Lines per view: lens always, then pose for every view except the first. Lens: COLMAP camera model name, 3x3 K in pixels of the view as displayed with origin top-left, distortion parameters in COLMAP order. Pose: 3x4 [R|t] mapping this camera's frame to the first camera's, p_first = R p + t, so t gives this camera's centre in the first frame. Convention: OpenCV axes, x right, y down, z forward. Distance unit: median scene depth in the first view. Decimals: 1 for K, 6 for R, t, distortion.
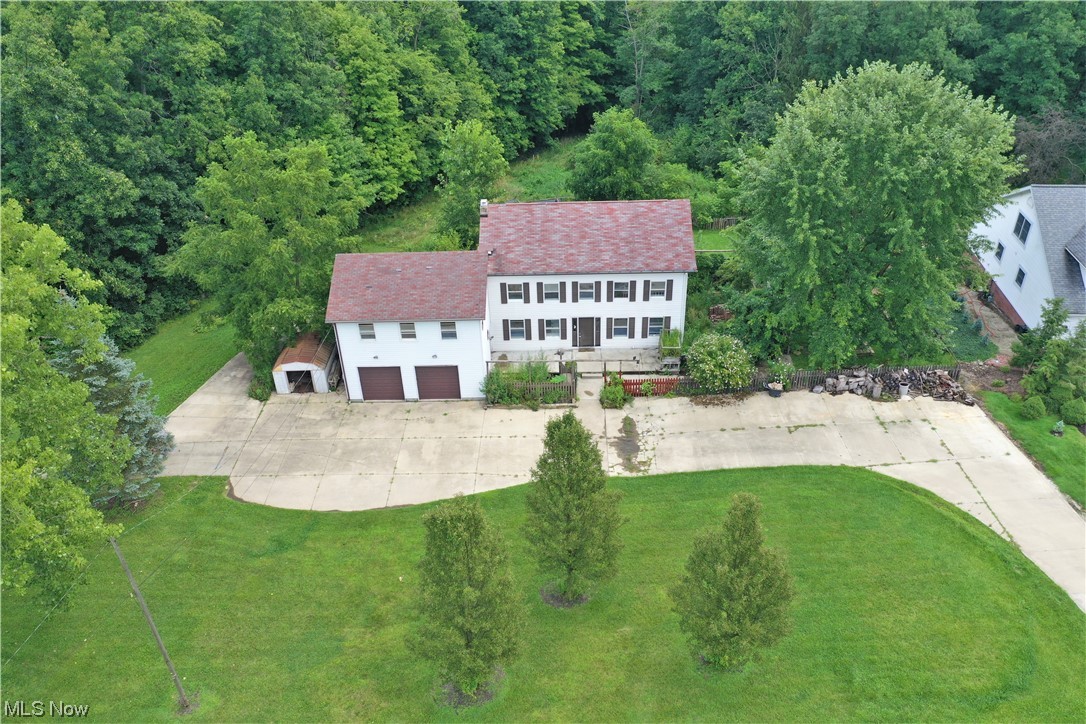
lens RADIAL K [[859.0, 0, 543.0], [0, 859.0, 362.0], [0, 0, 1]] dist [-0.001723, -0.001194]
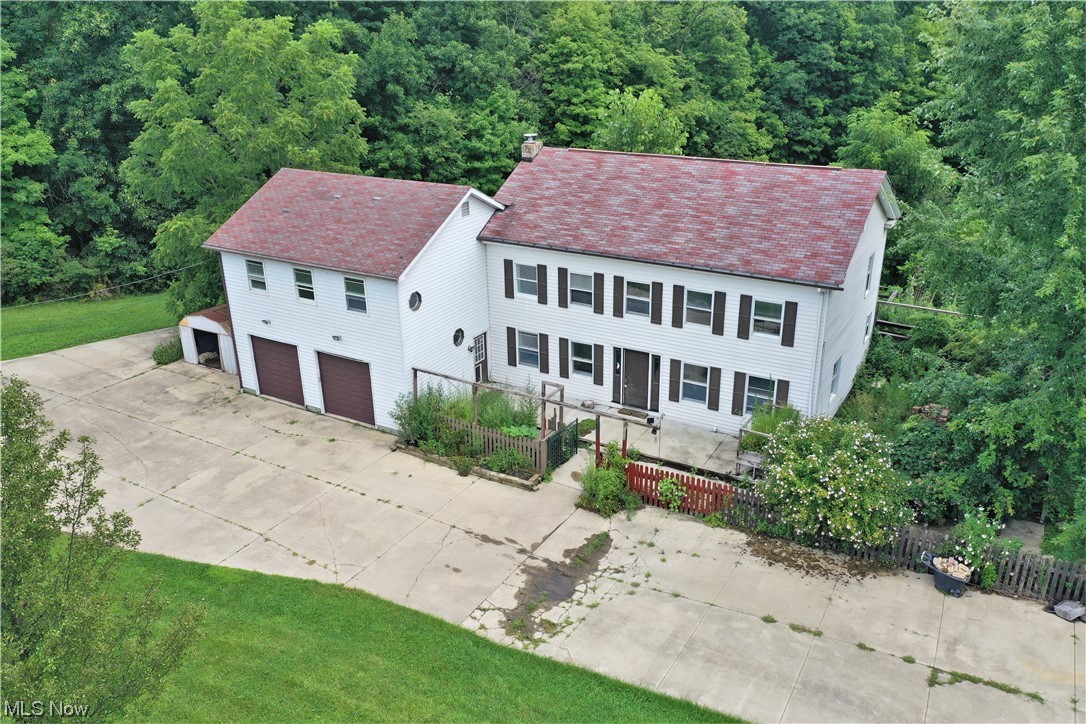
lens RADIAL K [[859.0, 0, 543.0], [0, 859.0, 362.0], [0, 0, 1]] dist [-0.001723, -0.001194]
pose [[0.870310, 0.204355, -0.448107, 0.251481], [-0.280246, 0.953677, -0.109376, 0.032339], [0.404998, 0.220771, 0.887264, 0.503637]]
